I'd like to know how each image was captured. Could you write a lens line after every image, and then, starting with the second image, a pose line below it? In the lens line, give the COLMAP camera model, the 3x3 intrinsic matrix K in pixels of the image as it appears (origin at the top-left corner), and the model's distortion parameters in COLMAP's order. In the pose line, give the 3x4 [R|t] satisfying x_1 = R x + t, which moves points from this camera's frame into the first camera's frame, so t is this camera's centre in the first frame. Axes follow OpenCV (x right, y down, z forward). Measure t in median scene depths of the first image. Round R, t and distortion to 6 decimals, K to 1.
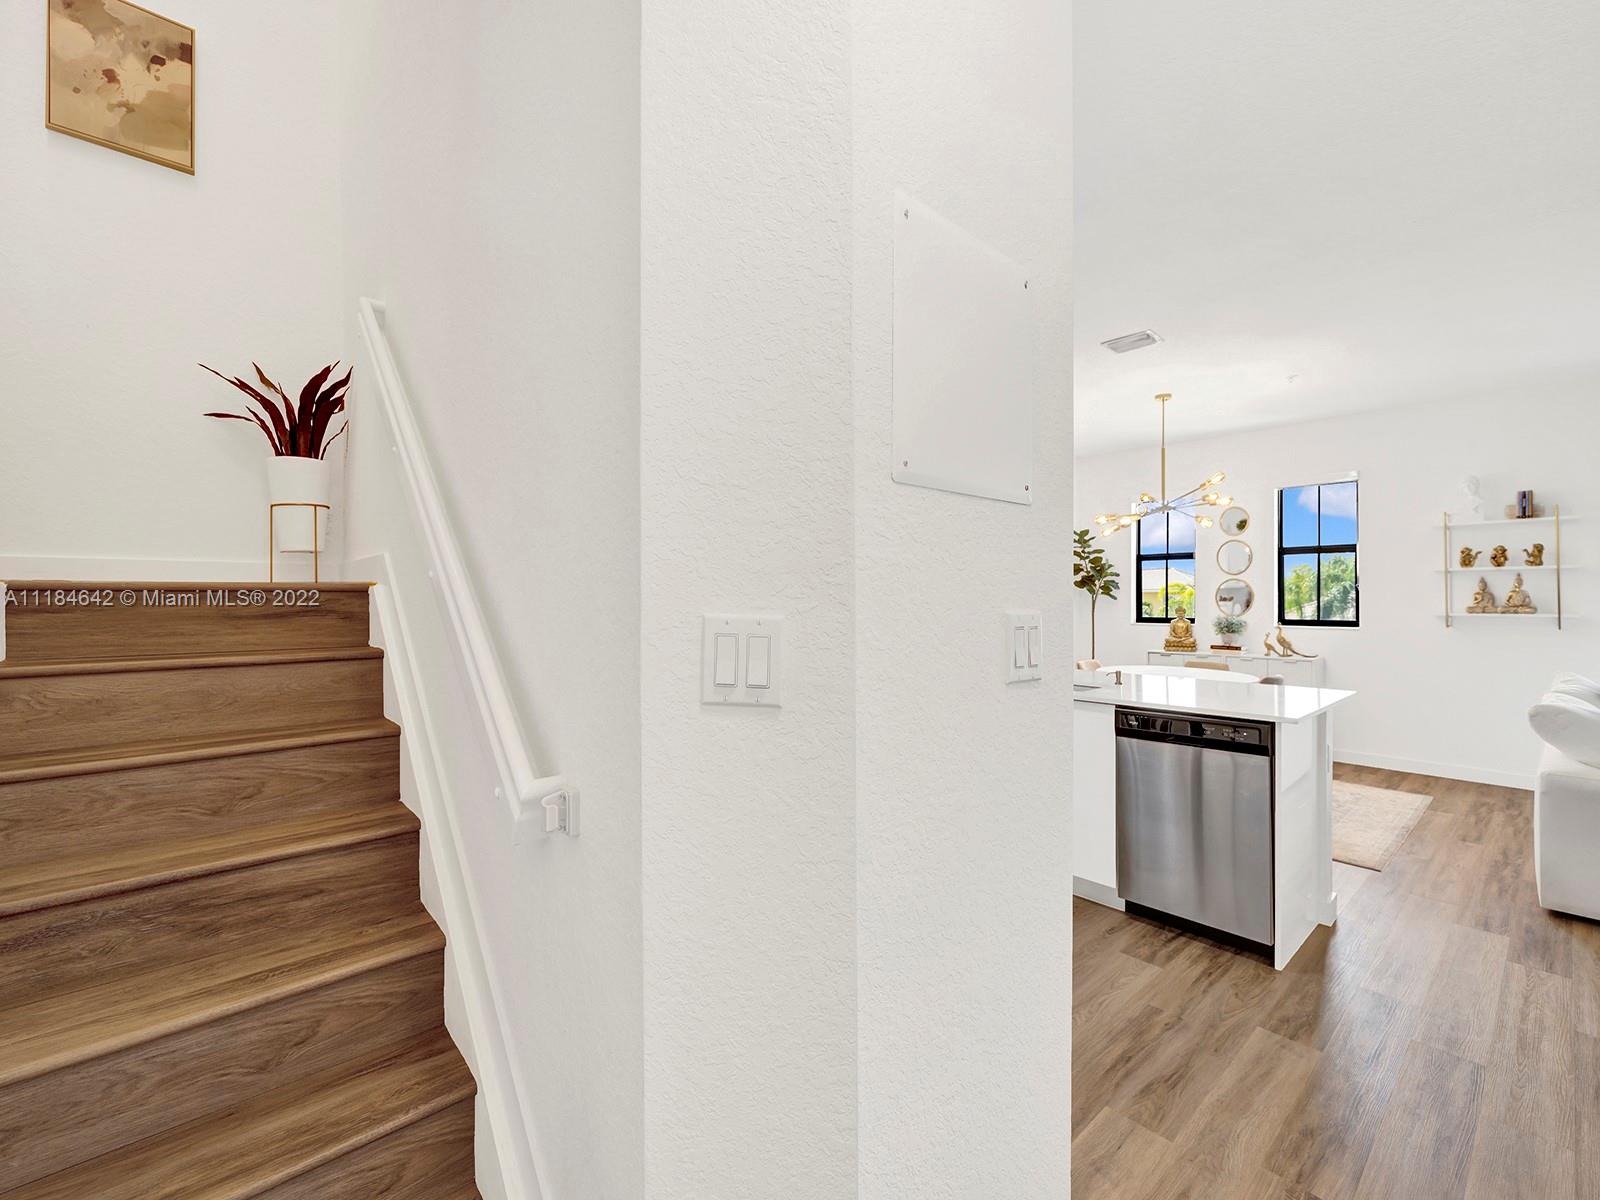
lens RADIAL K [[674.2, 0, 802.4], [0, 674.2, 598.3], [0, 0, 1]] dist [-0.001016, -0.000306]
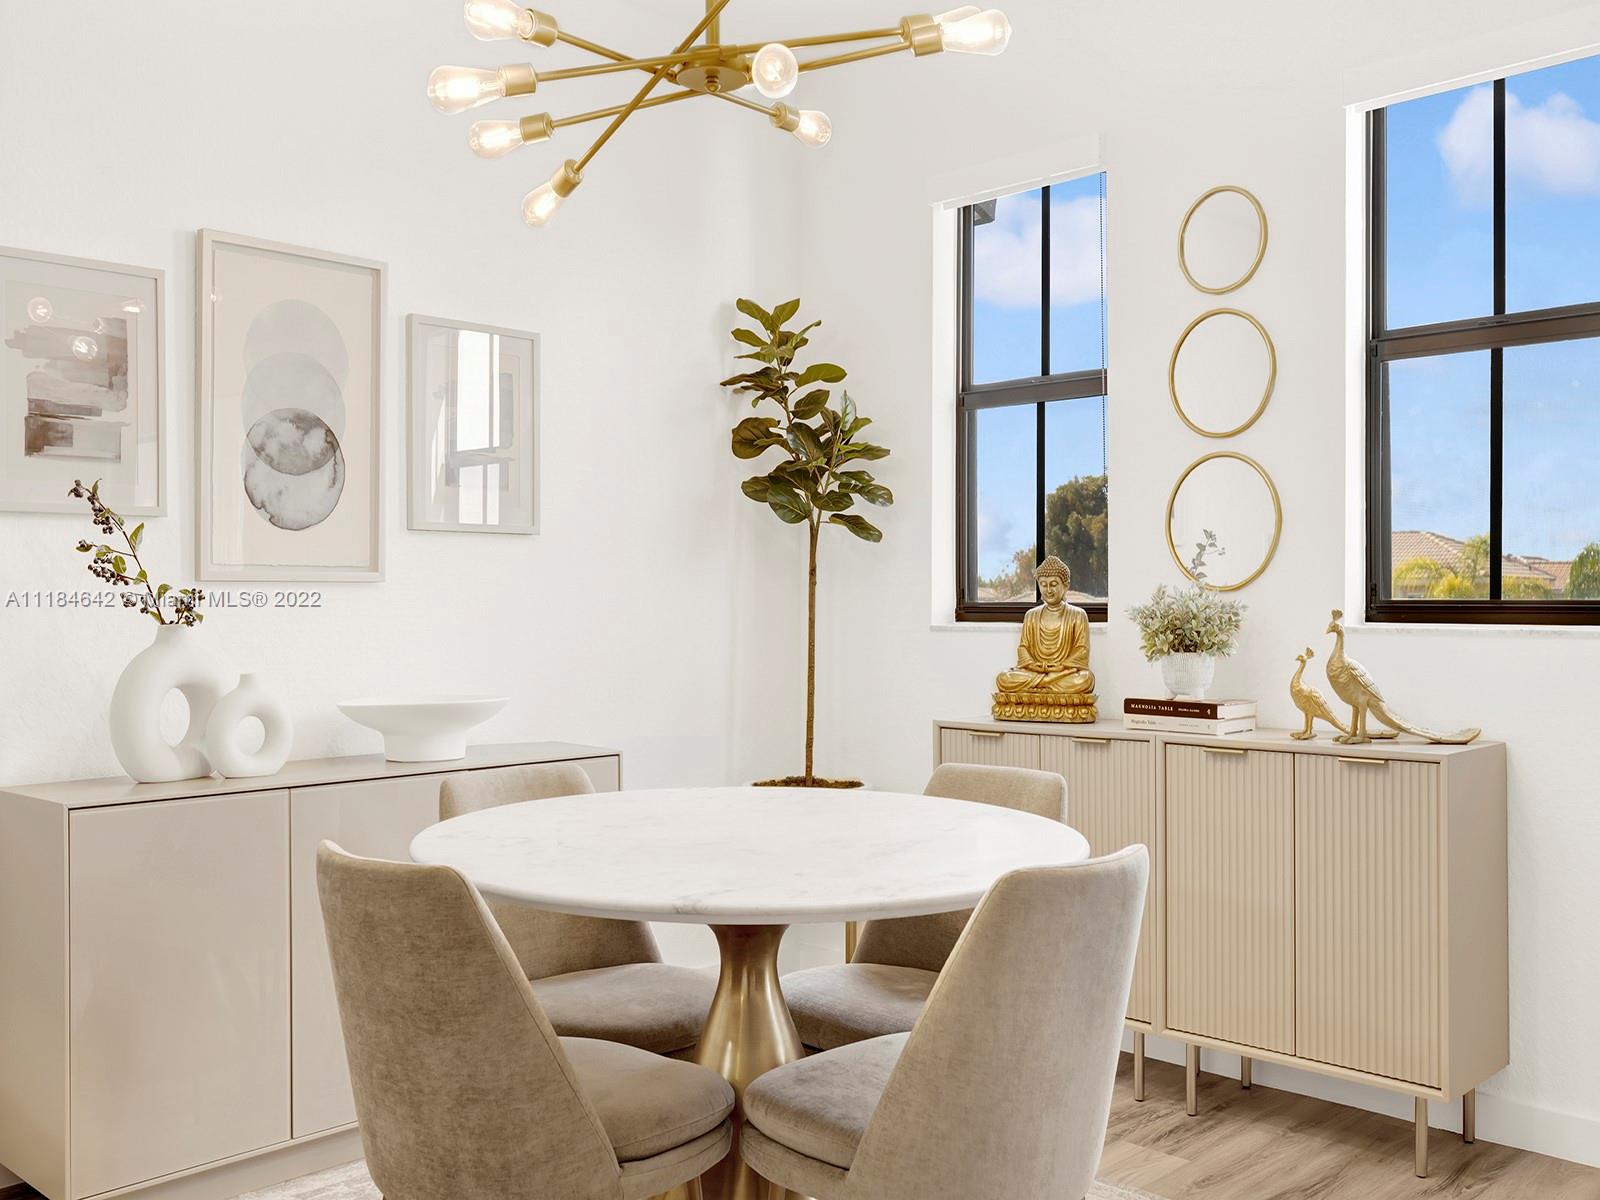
lens RADIAL K [[1481.2, 0, 792.1], [0, 1481.2, 586.6], [0, 0, 1]] dist [0.011929, 0.009344]
pose [[0.996824, -0.000082, 0.079637, 0.379078], [0.000966, 0.999938, -0.011060, 0.028053], [-0.079632, 0.011102, 0.996763, 0.379041]]
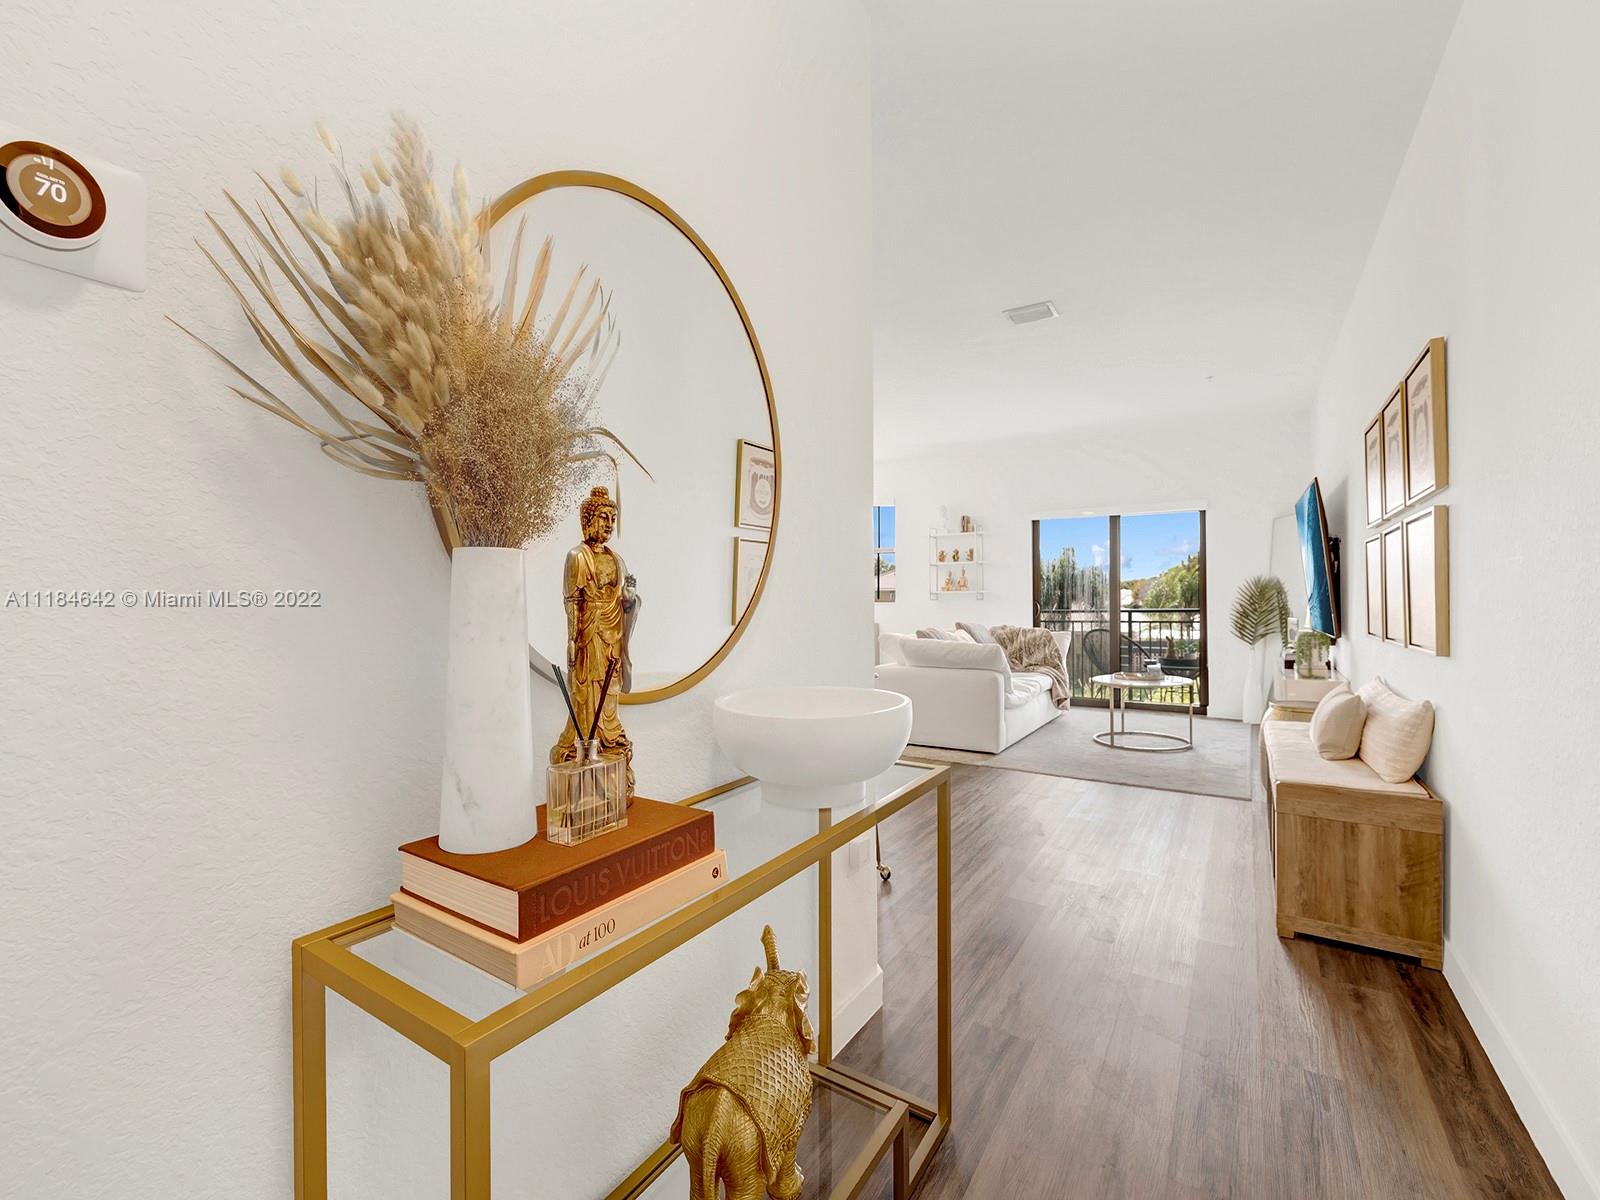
lens RADIAL K [[680.4, 0, 794.0], [0, 680.4, 595.4], [0, 0, 1]] dist [0.000730, -0.000035]
pose [[0.964237, -0.004120, 0.265009, 0.159973], [0.005597, 0.999973, -0.004819, 0.027080], [-0.264982, 0.006130, 0.964234, -0.331330]]
